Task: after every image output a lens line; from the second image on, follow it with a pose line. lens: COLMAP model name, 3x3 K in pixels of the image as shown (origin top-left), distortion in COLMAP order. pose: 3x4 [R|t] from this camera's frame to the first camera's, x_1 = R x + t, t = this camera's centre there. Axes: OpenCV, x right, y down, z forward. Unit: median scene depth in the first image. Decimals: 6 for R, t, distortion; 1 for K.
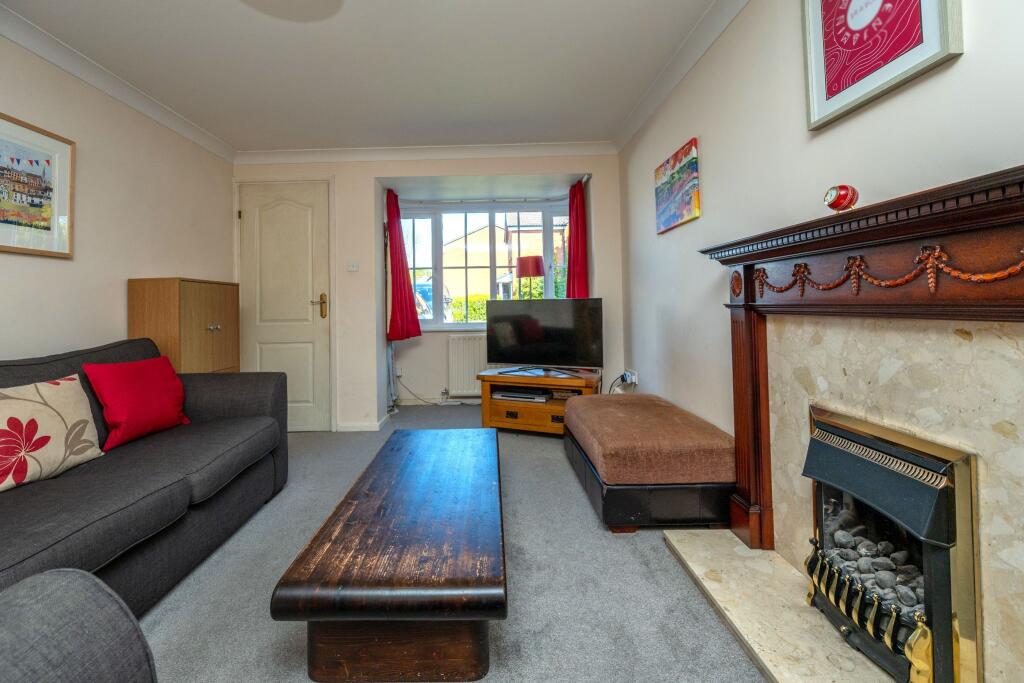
lens RADIAL K [[423.7, 0, 486.5], [0, 423.7, 299.2], [0, 0, 1]] dist [-0.008302, 0.000385]
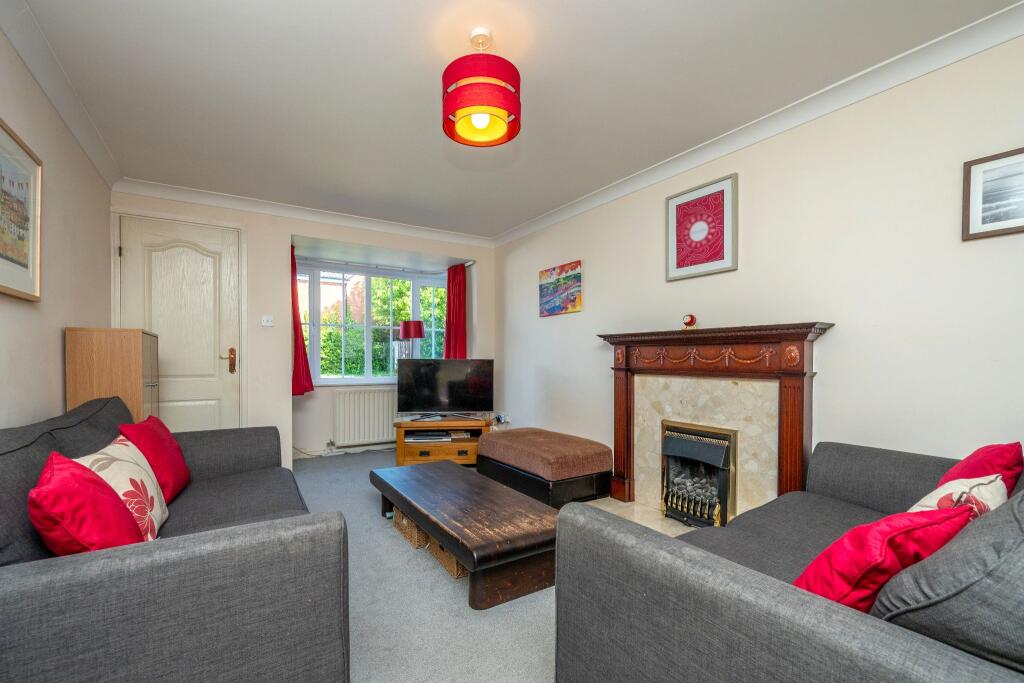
lens RADIAL K [[423.7, 0, 470.8], [0, 423.7, 364.4], [0, 0, 1]] dist [-0.008302, 0.000385]
pose [[0.858263, 0.013796, 0.513024, -0.842629], [-0.027892, 0.999415, 0.019787, -0.020053], [-0.512451, -0.031292, 0.858146, -0.196114]]
